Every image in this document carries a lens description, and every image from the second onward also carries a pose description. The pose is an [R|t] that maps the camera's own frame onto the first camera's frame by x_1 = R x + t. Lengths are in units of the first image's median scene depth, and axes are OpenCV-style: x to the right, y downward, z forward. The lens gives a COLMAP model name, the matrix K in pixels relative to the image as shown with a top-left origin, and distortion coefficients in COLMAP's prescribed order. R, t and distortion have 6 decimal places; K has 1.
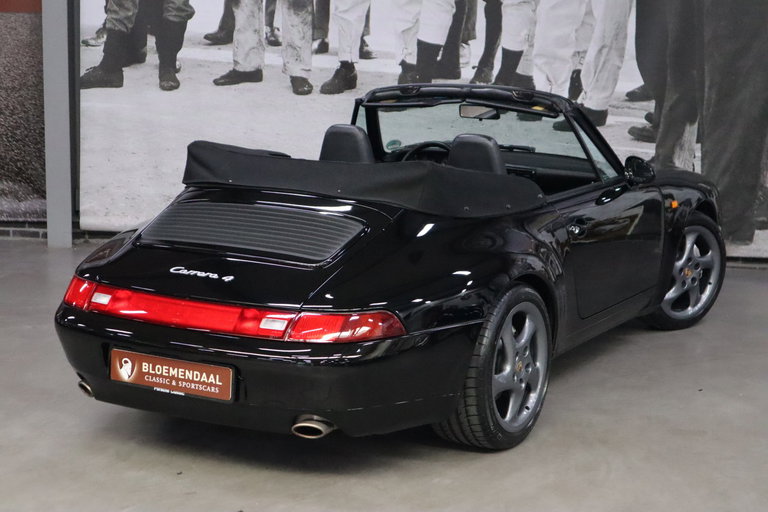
lens RADIAL K [[1420.6, 0, 384.0], [0, 1420.6, 256.0], [0, 0, 1]] dist [-0.043385, -0.198230]
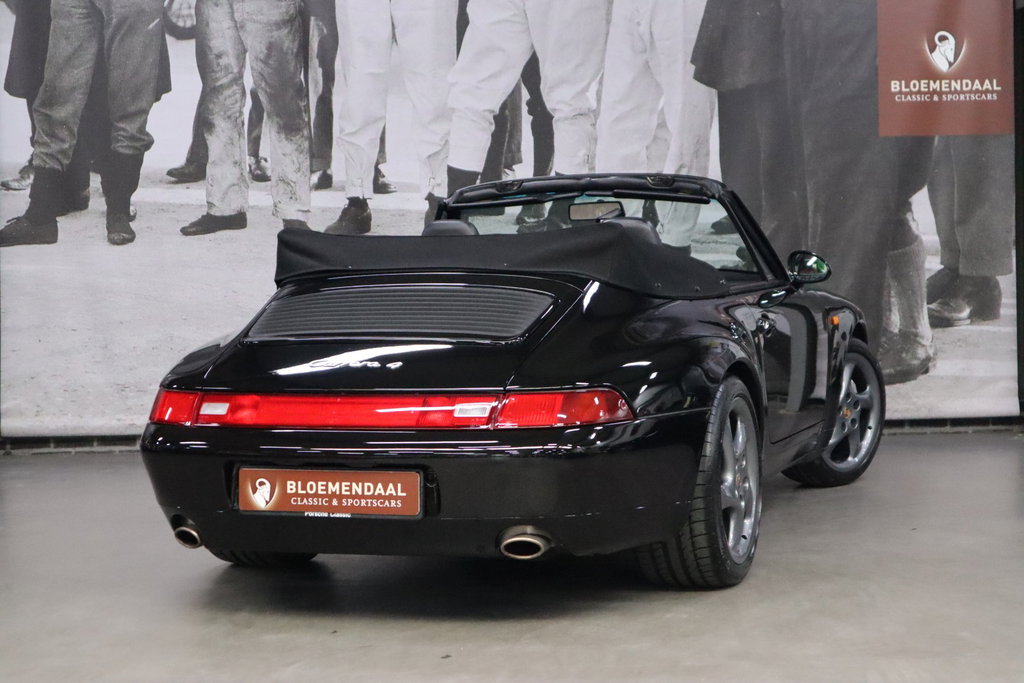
lens RADIAL K [[1873.5, 0, 512.0], [0, 1873.5, 341.5], [0, 0, 1]] dist [-0.052636, -0.041588]
pose [[0.983545, -0.041605, 0.175807, -0.152889], [0.064579, 0.989792, -0.127047, 0.092552], [-0.168727, 0.136310, 0.976192, -0.003992]]
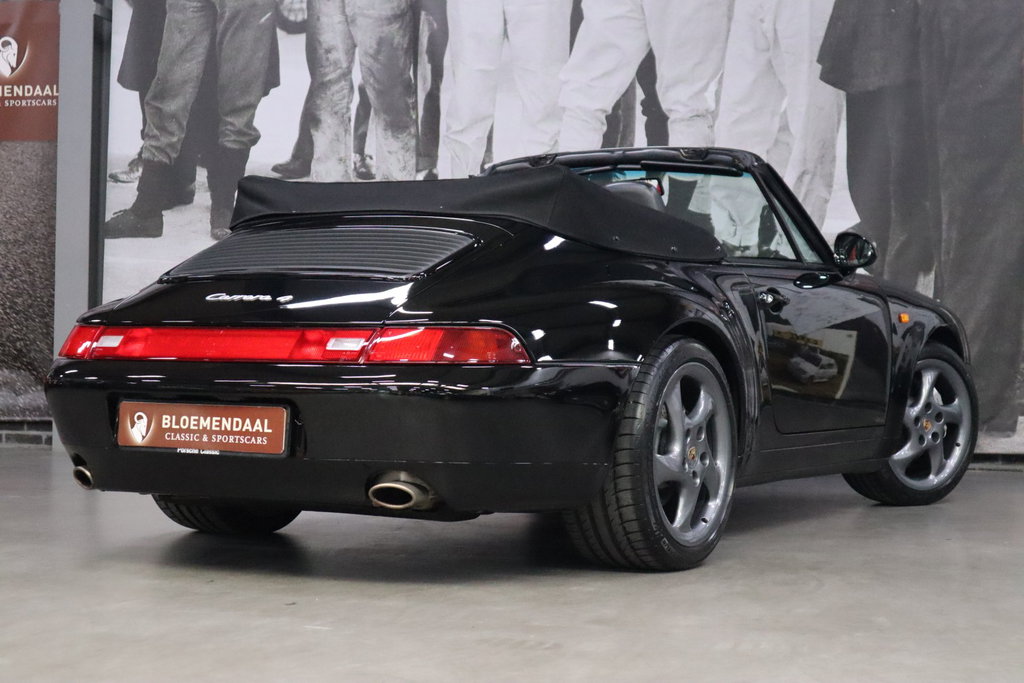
lens RADIAL K [[1894.1, 0, 512.0], [0, 1894.1, 341.5], [0, 0, 1]] dist [-0.043385, -0.198230]
pose [[0.999981, 0.001137, -0.006073, 0.007781], [-0.002223, 0.983318, -0.181881, 0.143833], [0.005765, 0.181891, 0.983302, 0.039412]]
